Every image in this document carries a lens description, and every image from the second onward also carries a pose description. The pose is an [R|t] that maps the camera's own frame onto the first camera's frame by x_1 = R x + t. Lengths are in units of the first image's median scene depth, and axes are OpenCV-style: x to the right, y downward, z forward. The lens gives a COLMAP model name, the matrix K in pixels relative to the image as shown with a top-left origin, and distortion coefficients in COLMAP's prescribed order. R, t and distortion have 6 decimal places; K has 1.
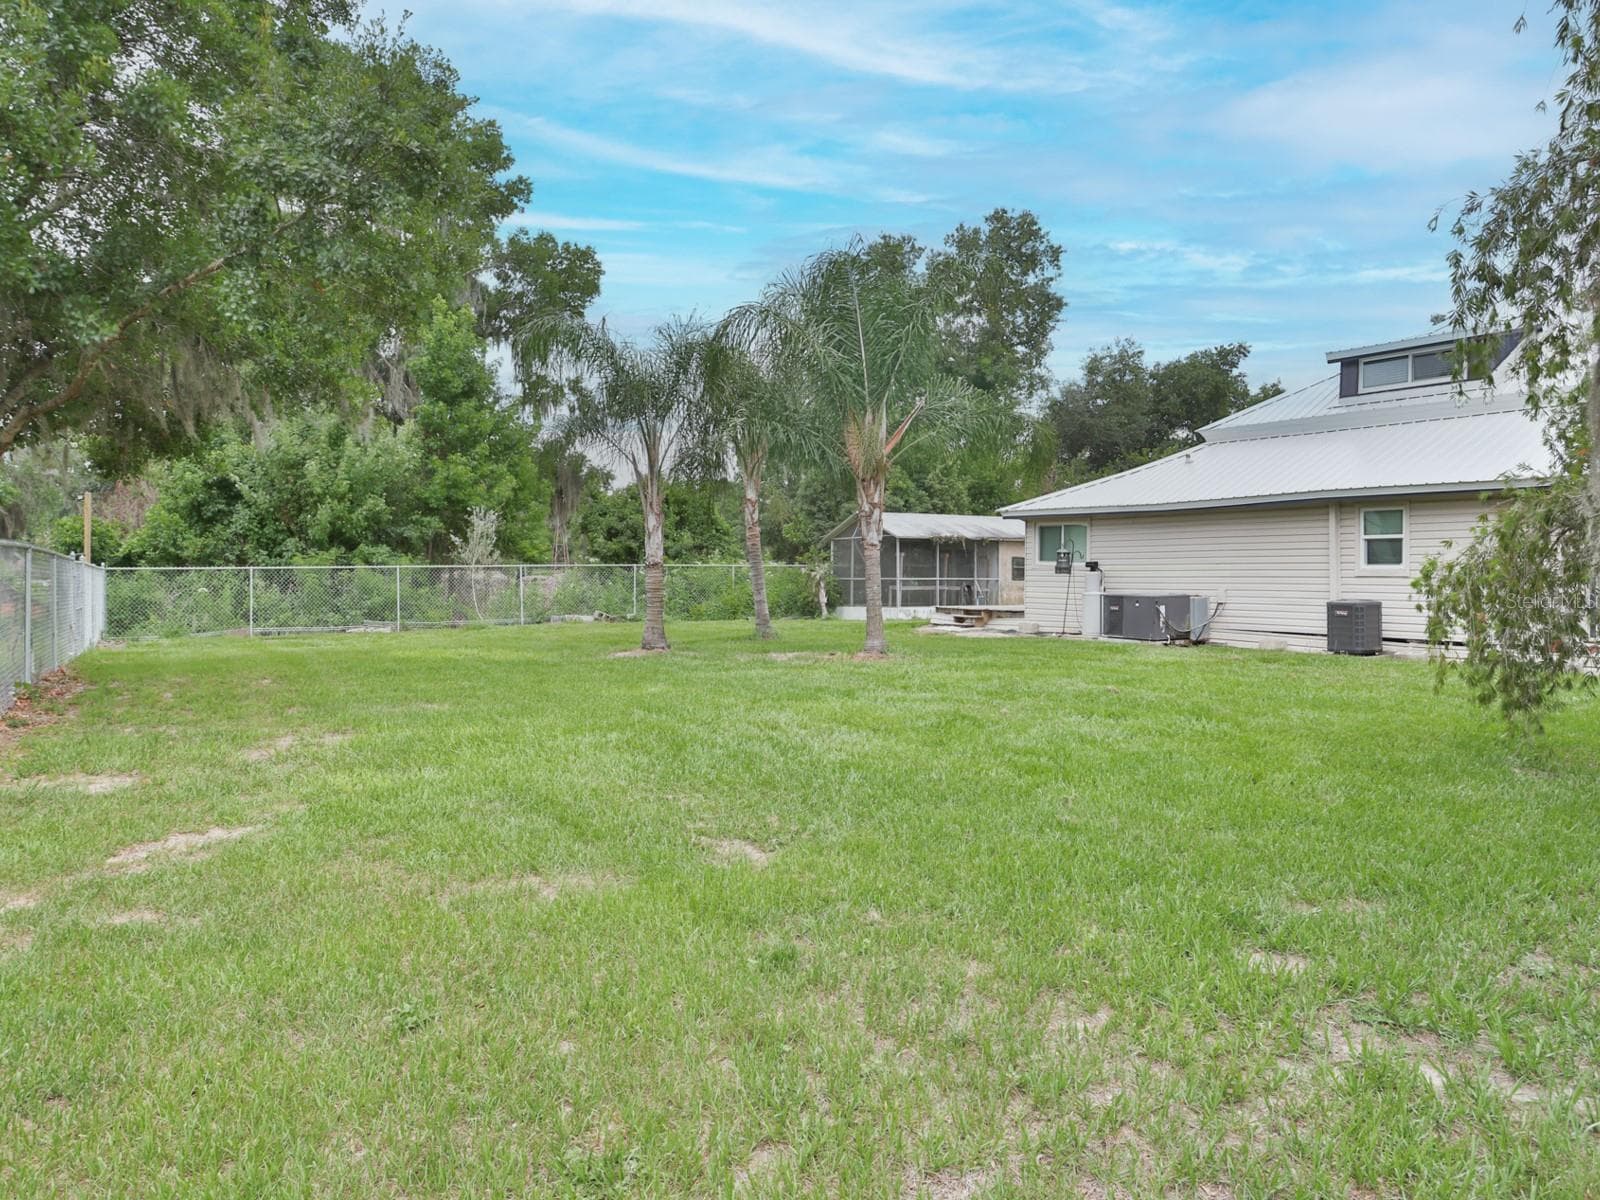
lens RADIAL K [[1073.5, 0, 800.0], [0, 1073.5, 600.0], [0, 0, 1]] dist [-0.046392, 0.043904]
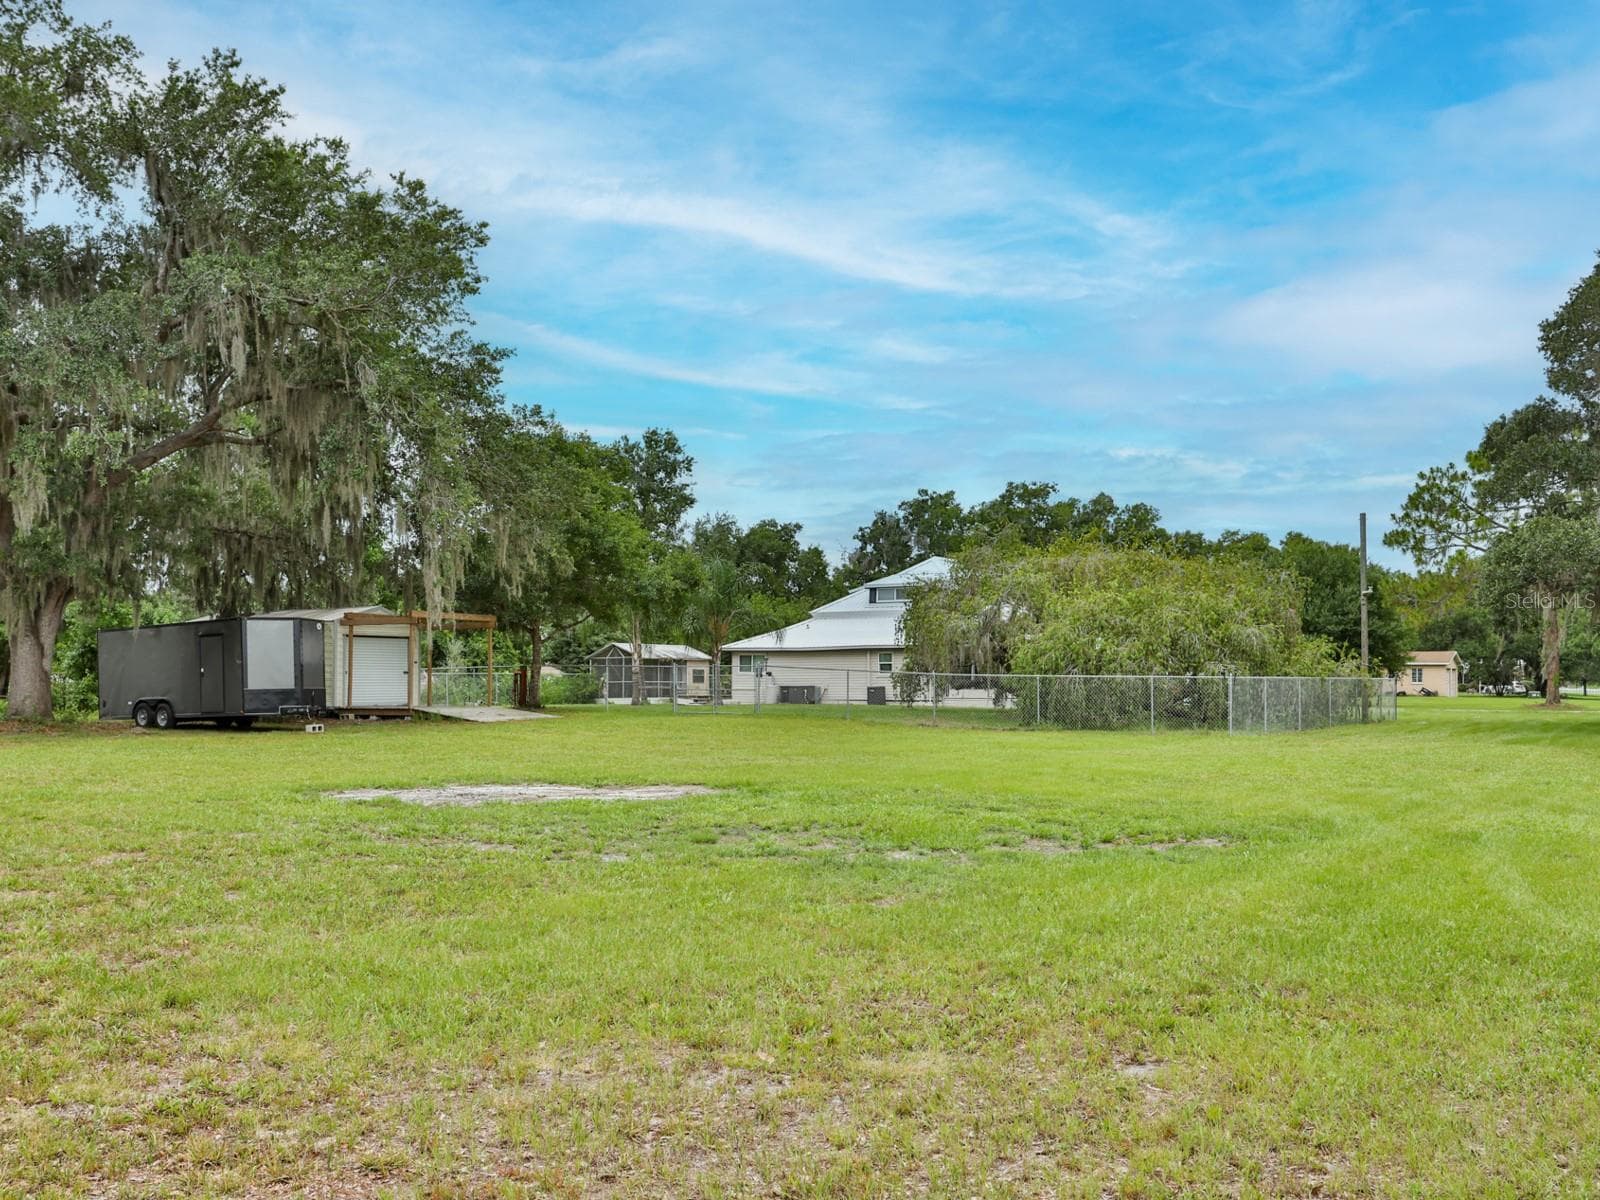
lens RADIAL K [[1557.9, 0, 800.0], [0, 1557.9, 600.0], [0, 0, 1]] dist [0.003765, 0.009269]
pose [[0.906527, 0.021118, 0.421620, -1.124314], [0.014051, 0.996685, -0.080133, 0.081796], [-0.421915, 0.078567, 0.903225, -2.125563]]
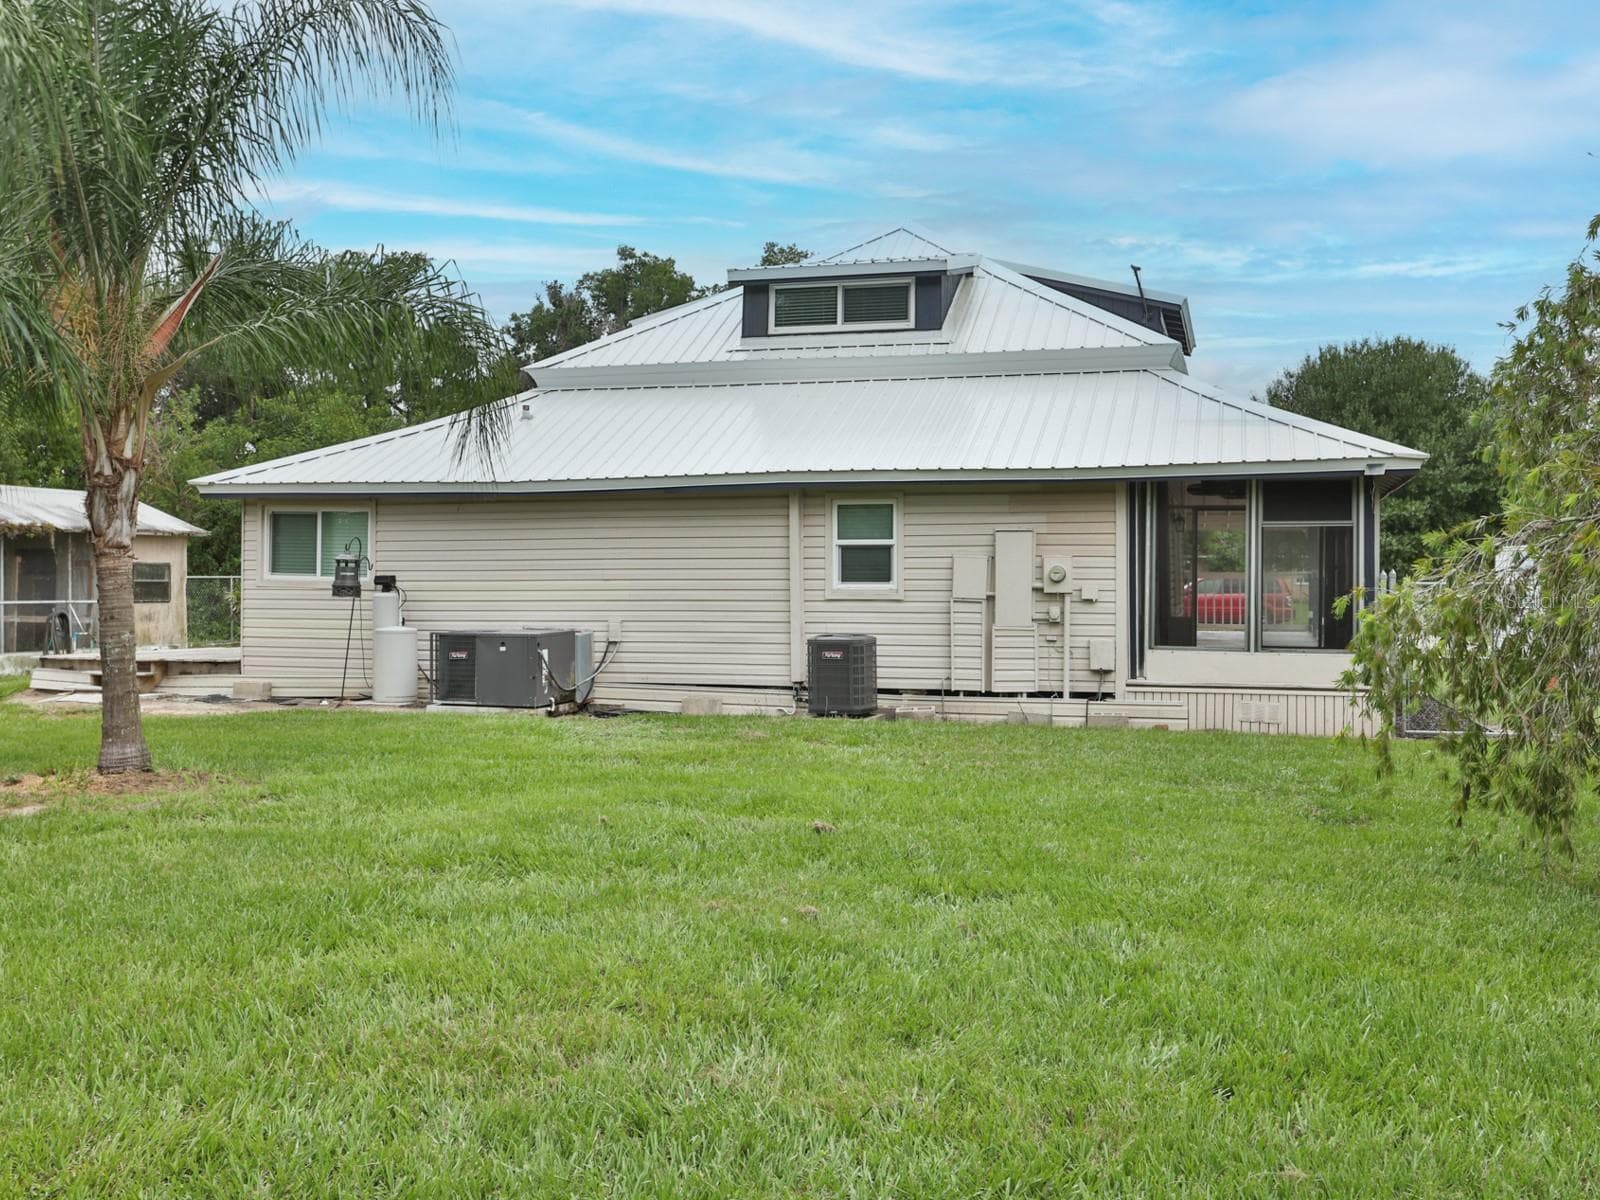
lens RADIAL K [[1557.9, 0, 800.0], [0, 1557.9, 600.0], [0, 0, 1]] dist [0.003765, 0.009269]
pose [[0.760546, -0.009586, 0.649213, -0.120822], [0.017815, 0.999823, -0.006107, -0.014149], [-0.649039, 0.016210, 0.760582, 0.218290]]
